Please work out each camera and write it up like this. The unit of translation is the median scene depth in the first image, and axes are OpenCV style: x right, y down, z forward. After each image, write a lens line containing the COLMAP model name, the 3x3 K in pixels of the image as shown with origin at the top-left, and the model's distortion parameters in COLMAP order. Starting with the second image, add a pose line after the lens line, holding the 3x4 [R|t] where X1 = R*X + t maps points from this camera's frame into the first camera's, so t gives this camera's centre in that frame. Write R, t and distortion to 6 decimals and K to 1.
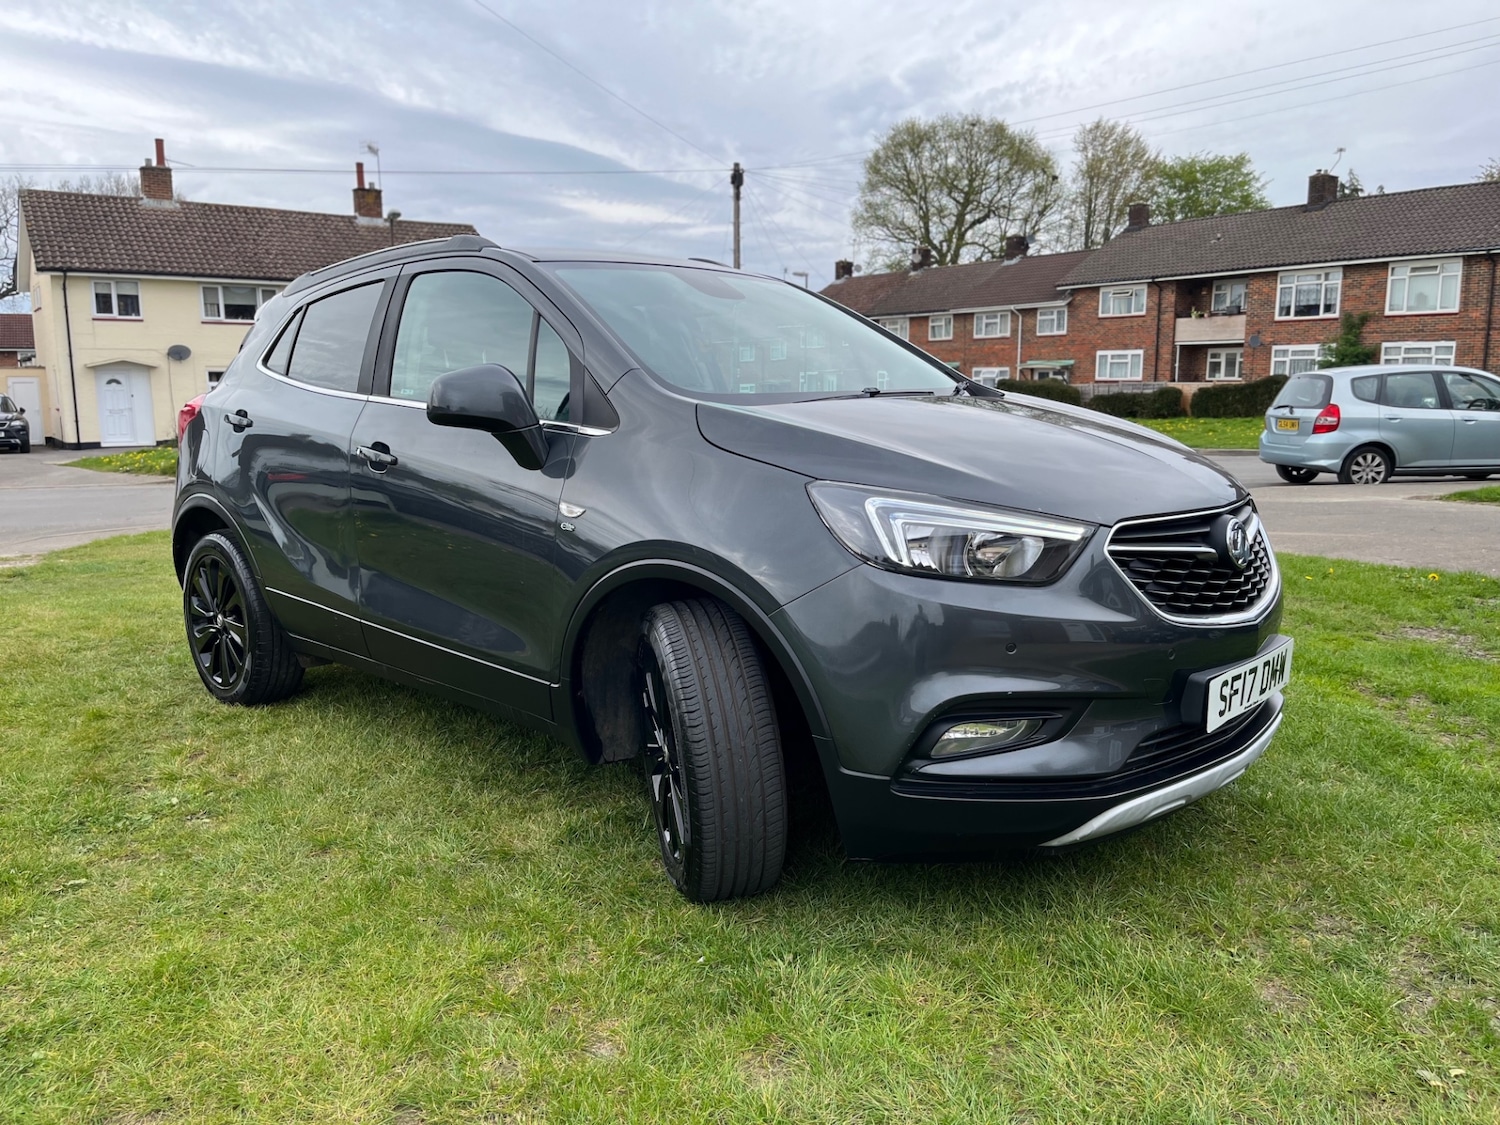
lens RADIAL K [[1137.9, 0, 750.0], [0, 1137.9, 553.4], [0, 0, 1]] dist [0.100658, -0.145477]
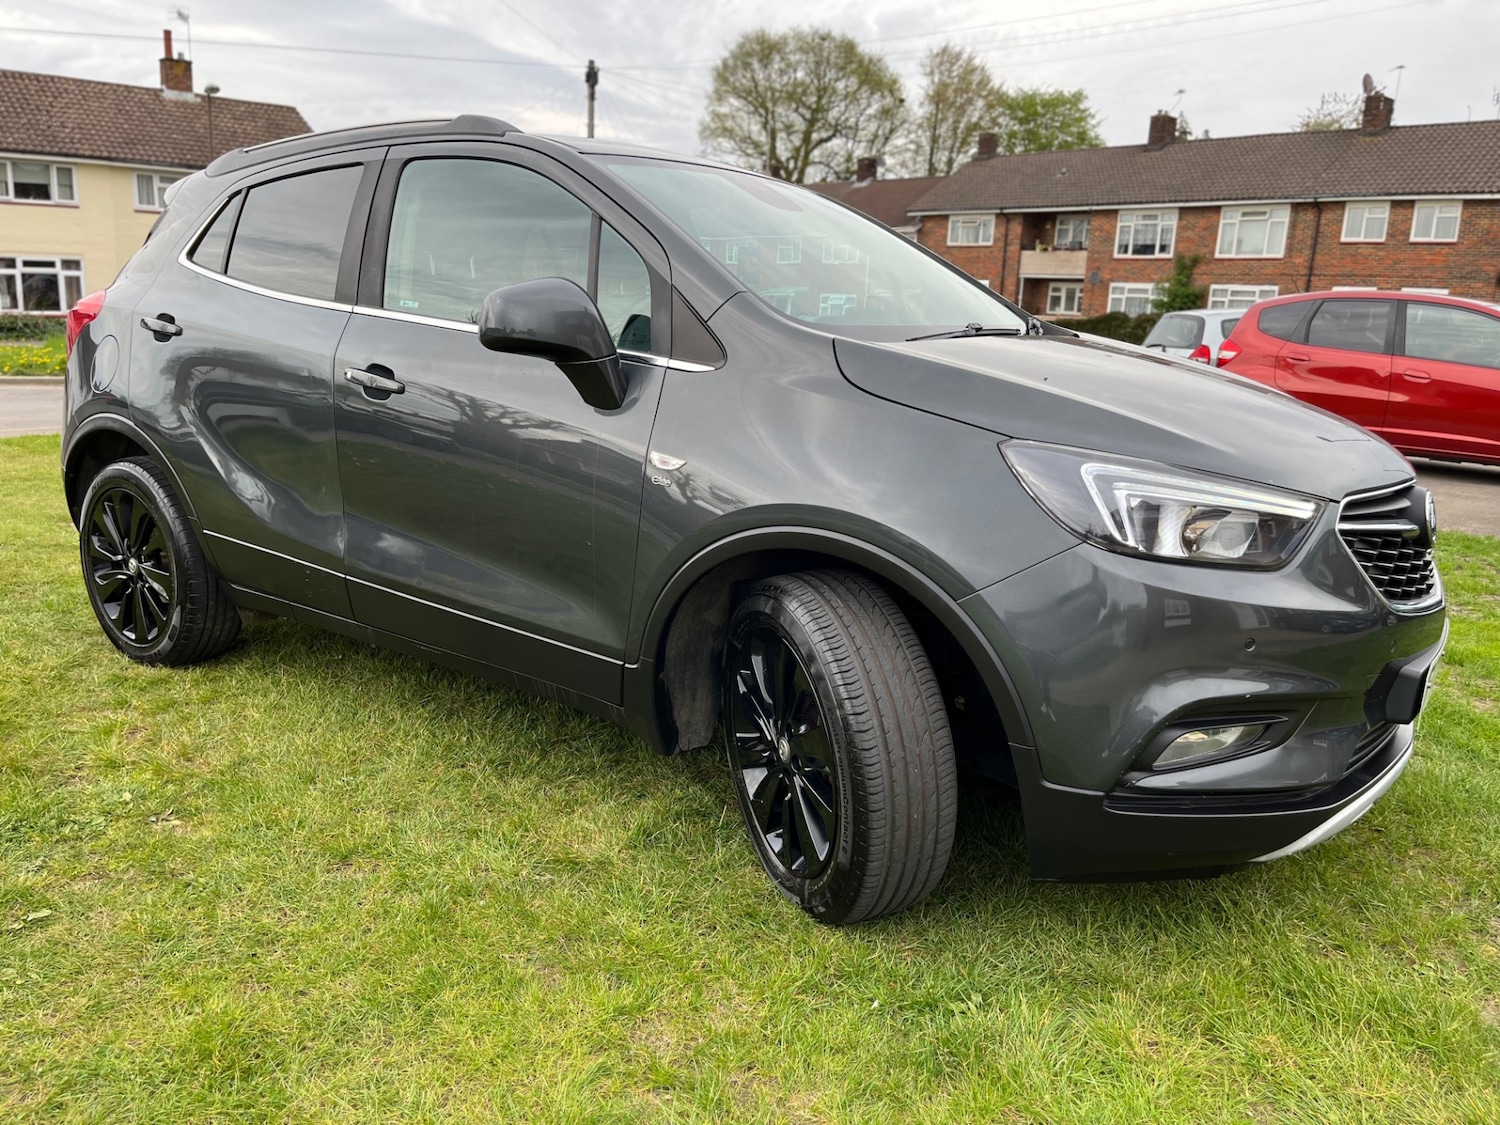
lens RADIAL K [[1137.9, 0, 750.0], [0, 1137.9, 553.4], [0, 0, 1]] dist [0.100658, -0.145477]
pose [[0.988889, 0.011303, 0.148227, -0.017052], [-0.021781, 0.997361, 0.069258, -0.002303], [-0.147053, -0.071717, 0.986525, 0.012697]]
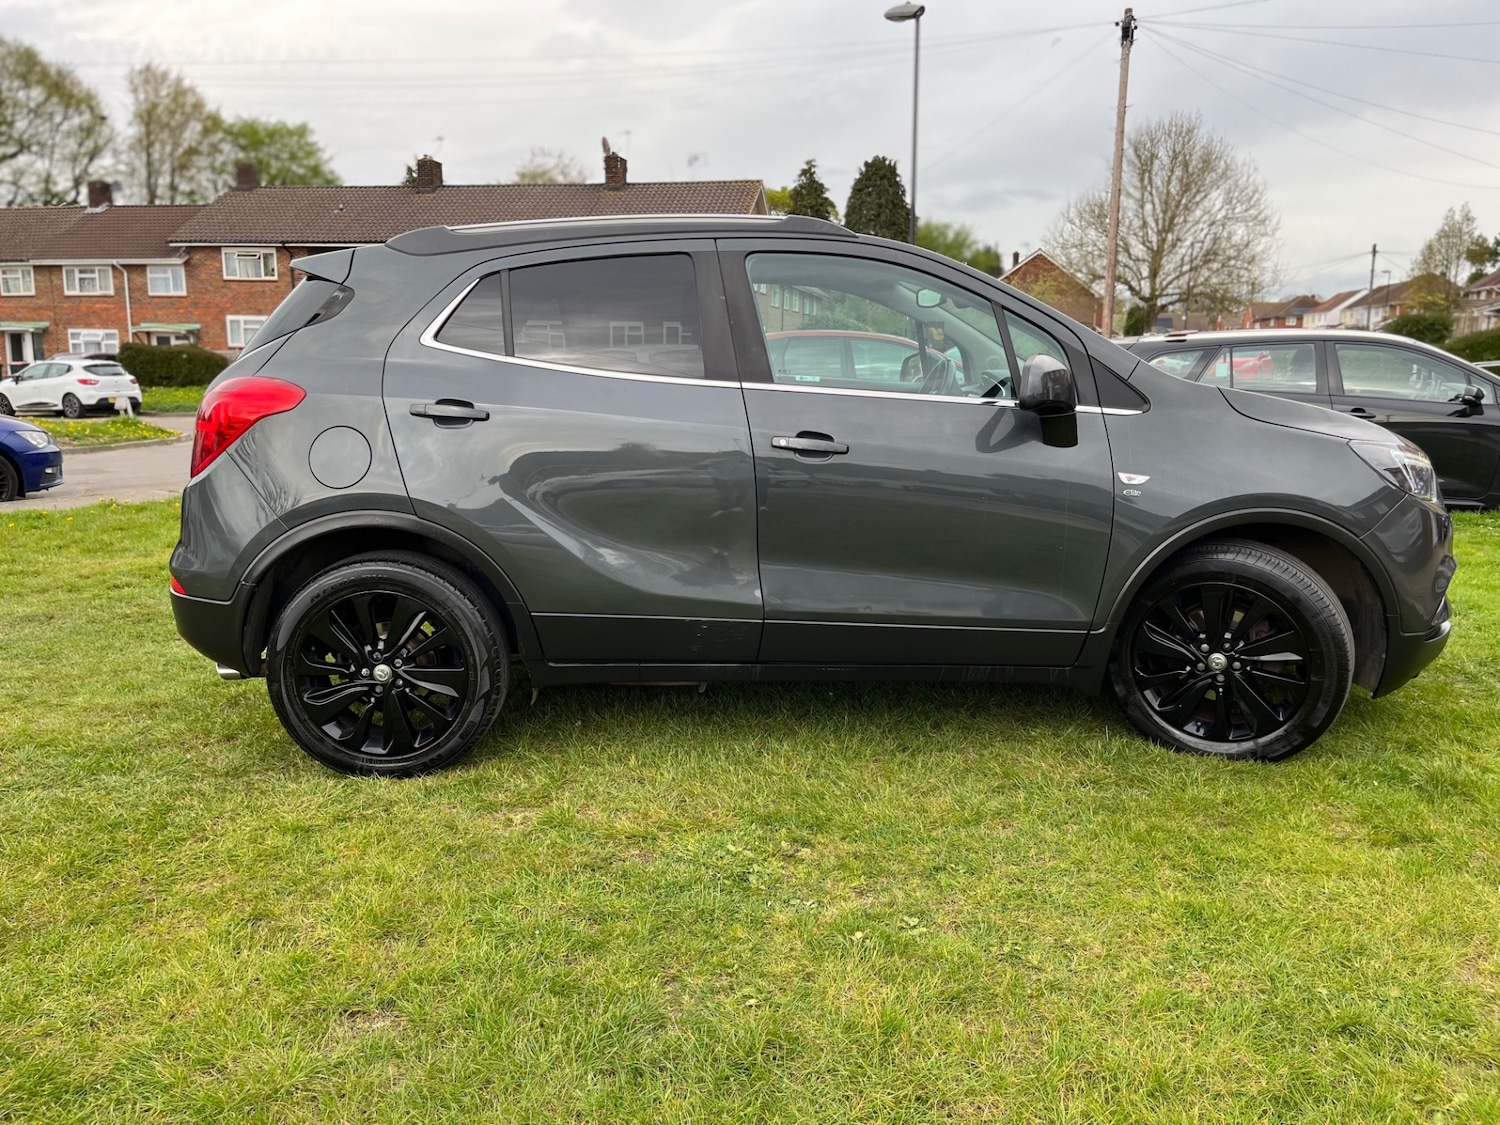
lens RADIAL K [[1137.9, 0, 750.0], [0, 1137.9, 553.4], [0, 0, 1]] dist [0.100658, -0.145477]
pose [[0.701638, -0.115004, 0.703192, -0.099296], [0.095203, 0.993171, 0.067435, -0.006076], [-0.706145, 0.019631, 0.707795, 0.034352]]
